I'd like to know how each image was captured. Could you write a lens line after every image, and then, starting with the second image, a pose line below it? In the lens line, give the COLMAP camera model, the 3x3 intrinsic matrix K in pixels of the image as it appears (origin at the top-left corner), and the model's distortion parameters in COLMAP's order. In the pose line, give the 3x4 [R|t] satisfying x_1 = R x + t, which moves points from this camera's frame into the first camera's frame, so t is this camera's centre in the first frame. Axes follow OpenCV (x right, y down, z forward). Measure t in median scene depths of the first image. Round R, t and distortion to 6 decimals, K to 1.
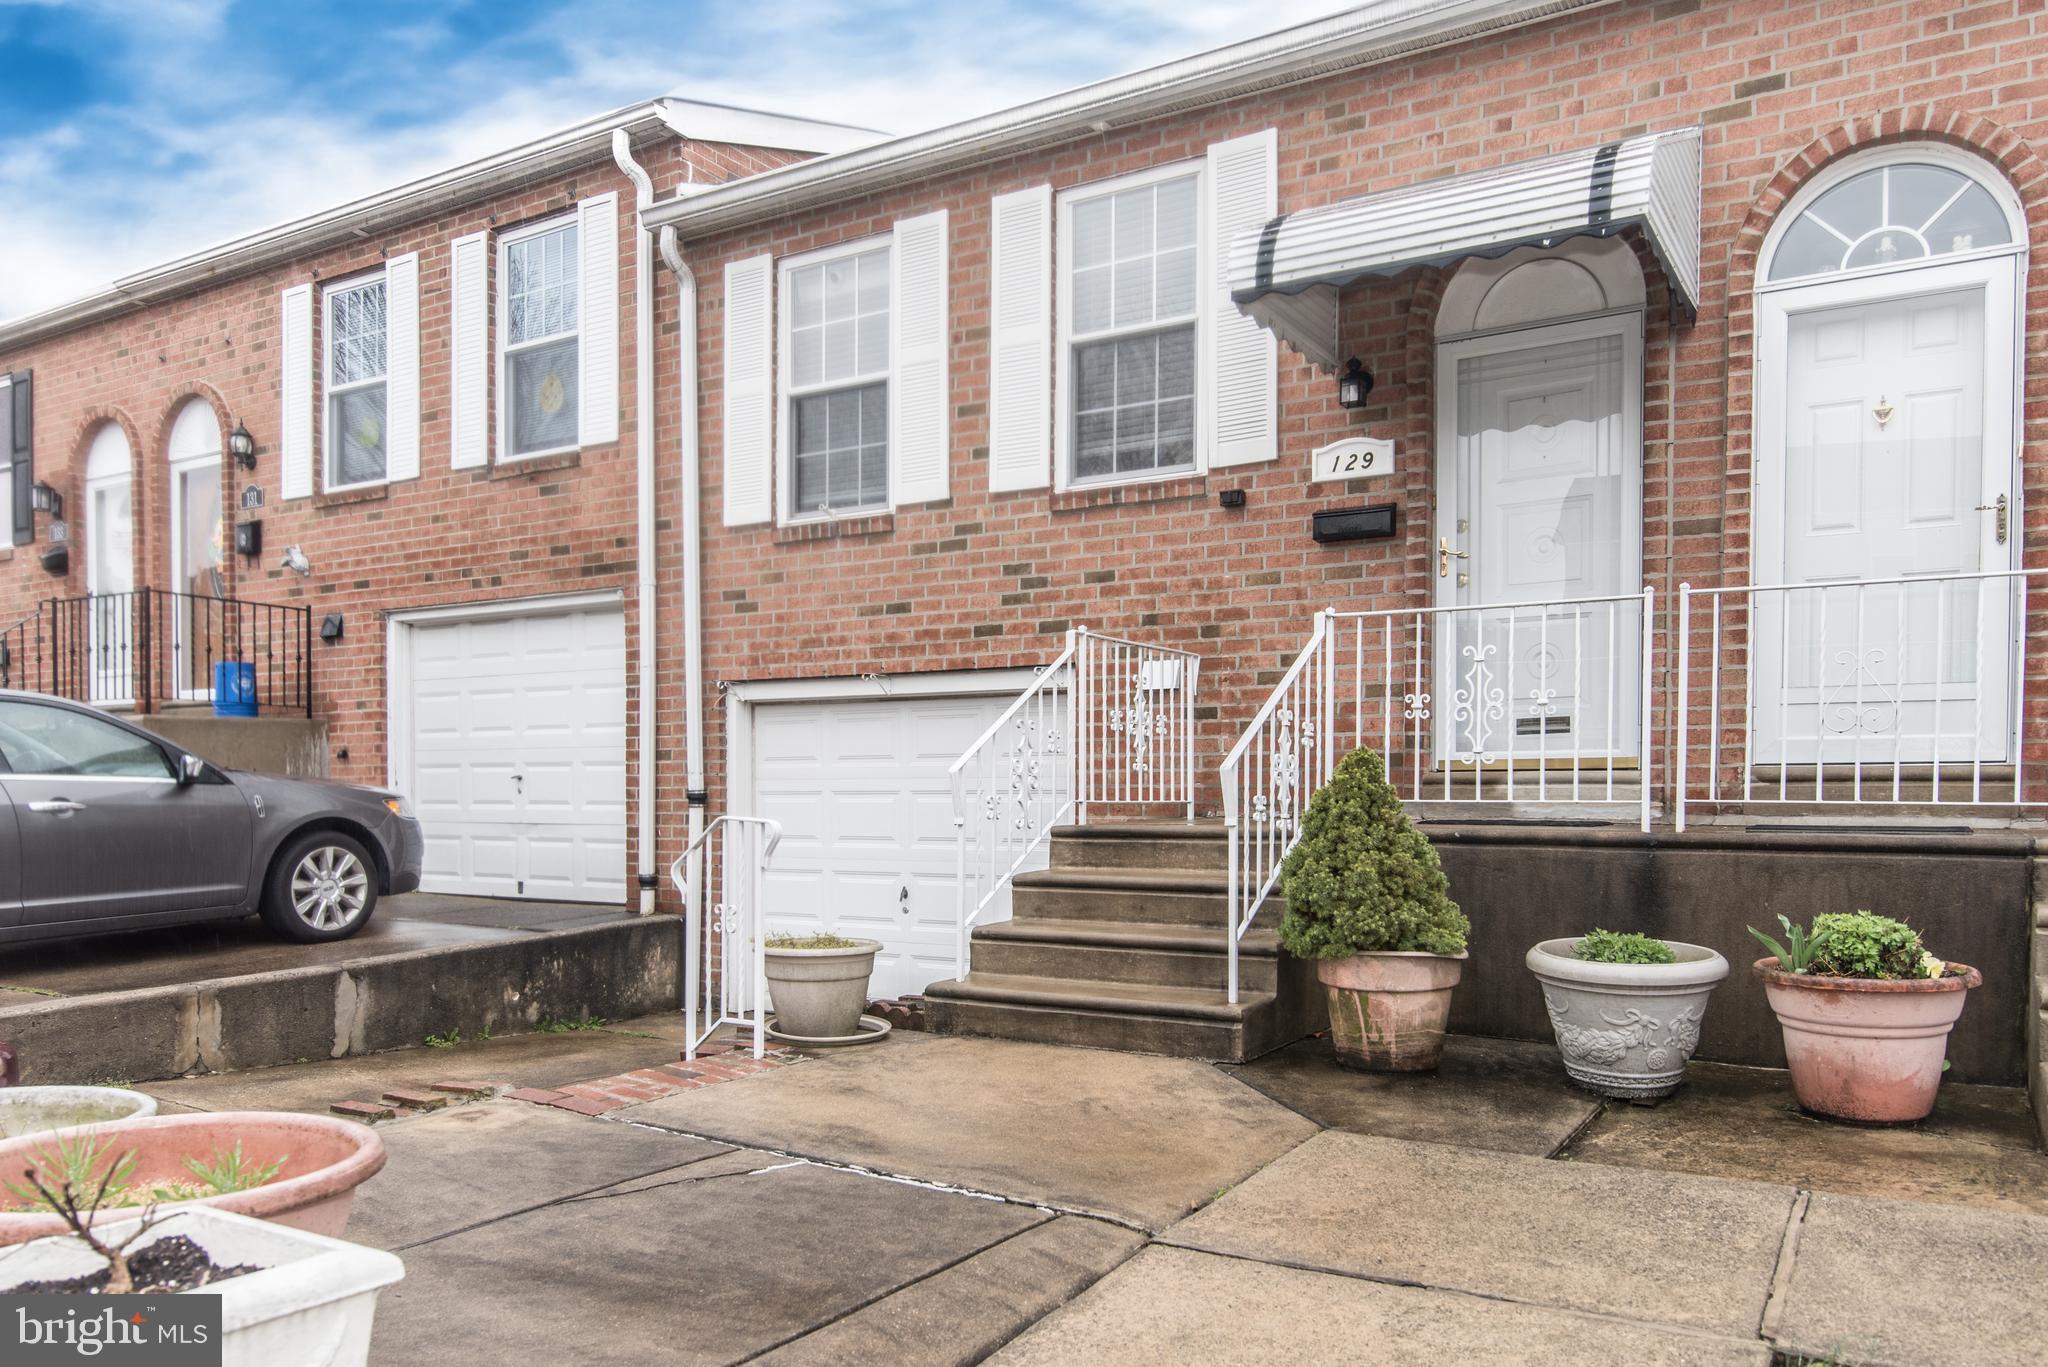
lens RADIAL K [[1520.9, 0, 1014.2], [0, 1520.9, 790.6], [0, 0, 1]] dist [0.003424, -0.002208]
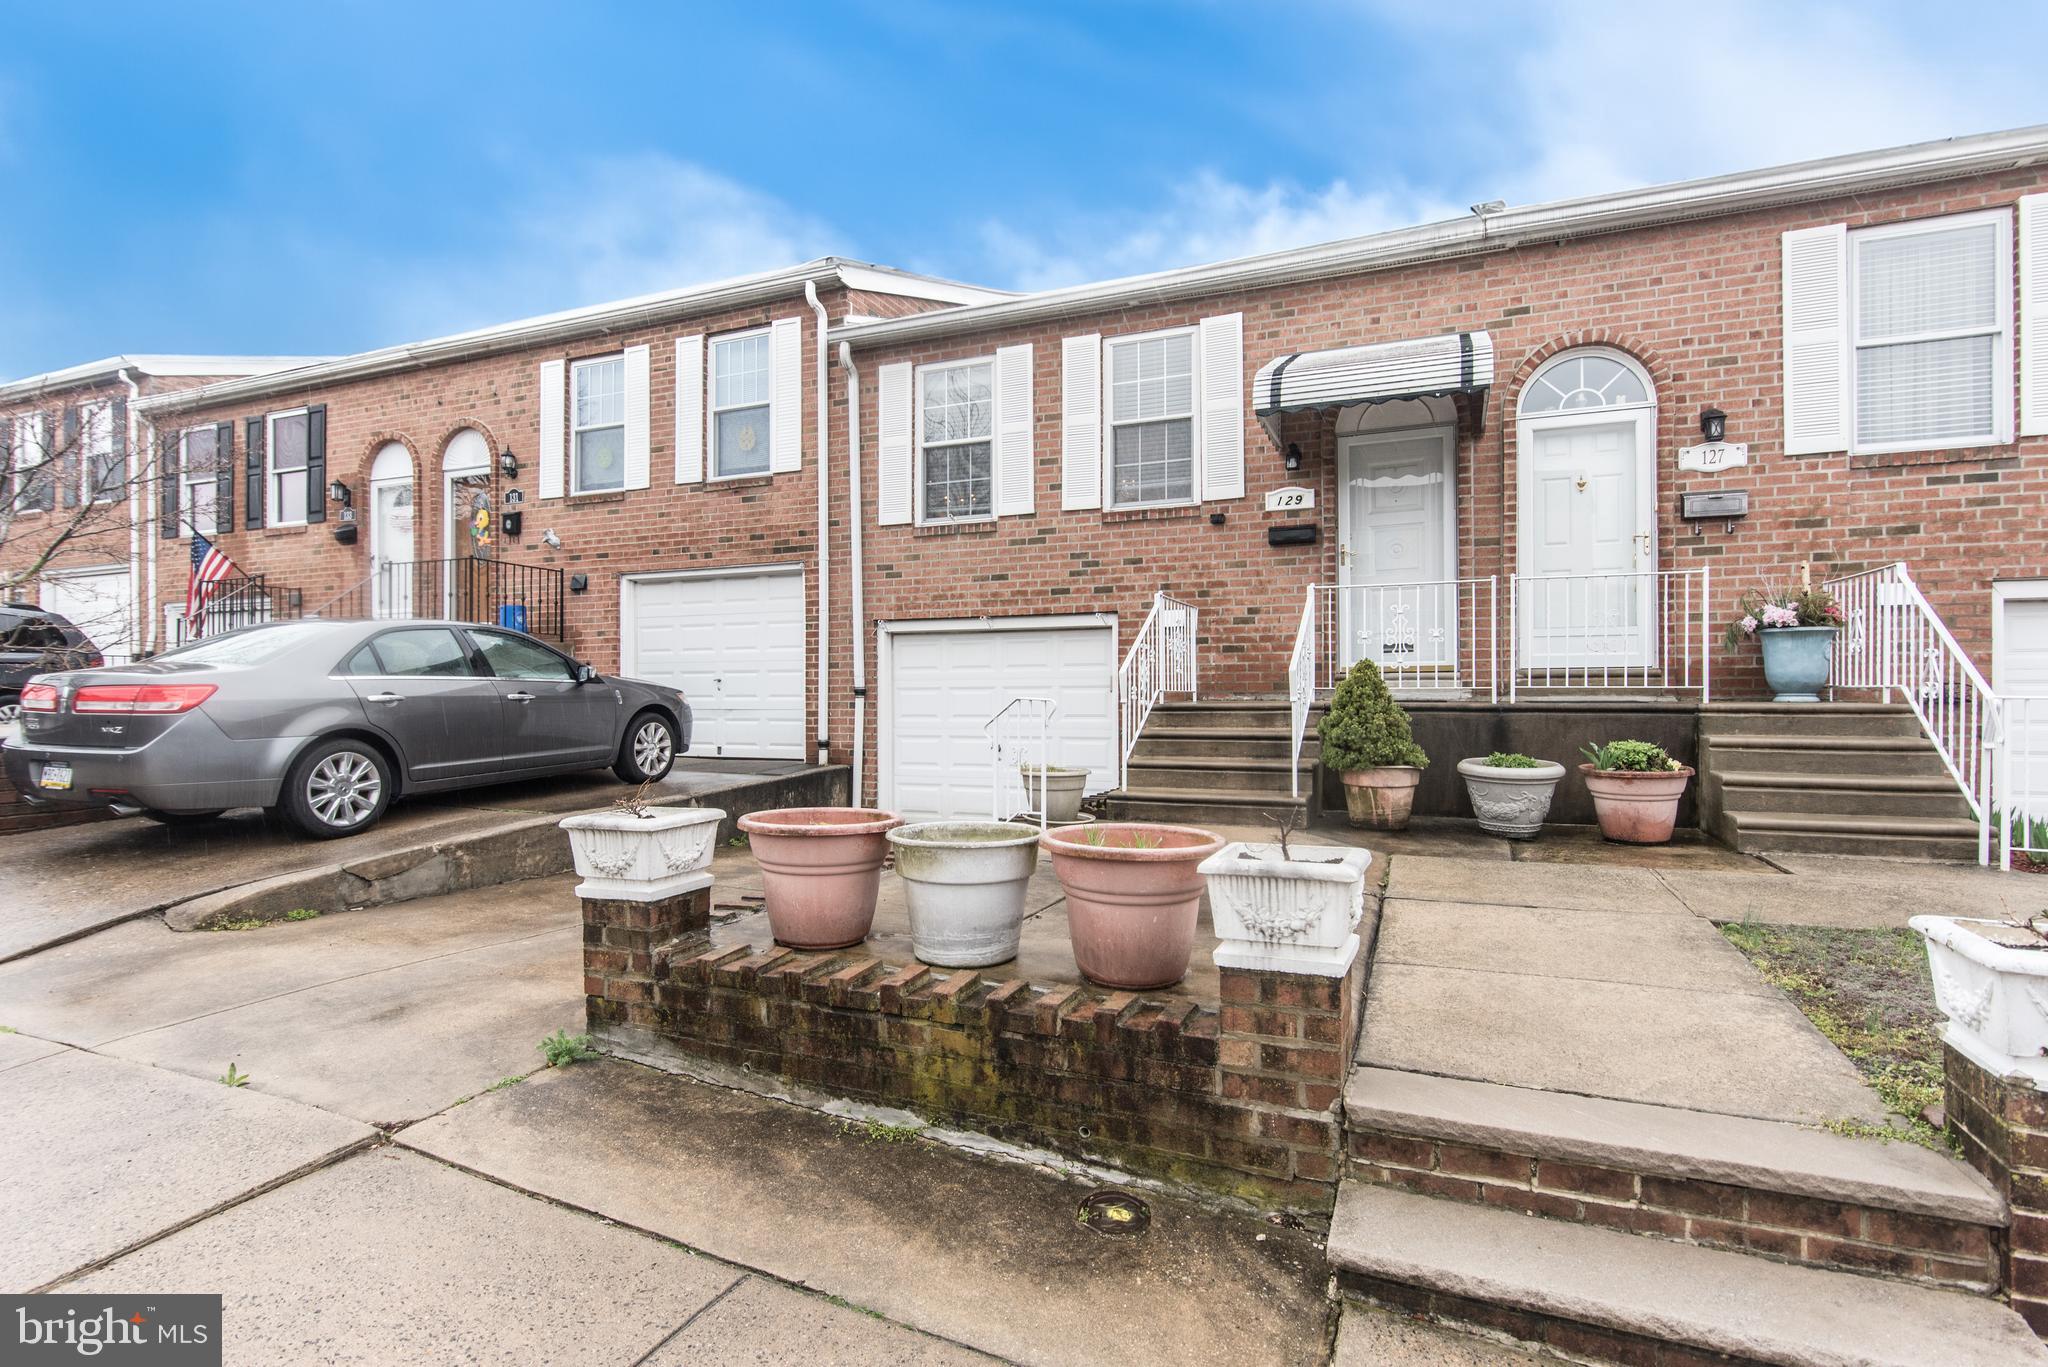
lens RADIAL K [[1038.8, 0, 988.3], [0, 1038.8, 662.9], [0, 0, 1]] dist [0.001558, -0.000573]
pose [[0.988766, 0.001008, 0.149469, -0.290916], [0.003638, 0.999519, -0.030805, 0.010295], [-0.149428, 0.031003, 0.988286, -0.138127]]
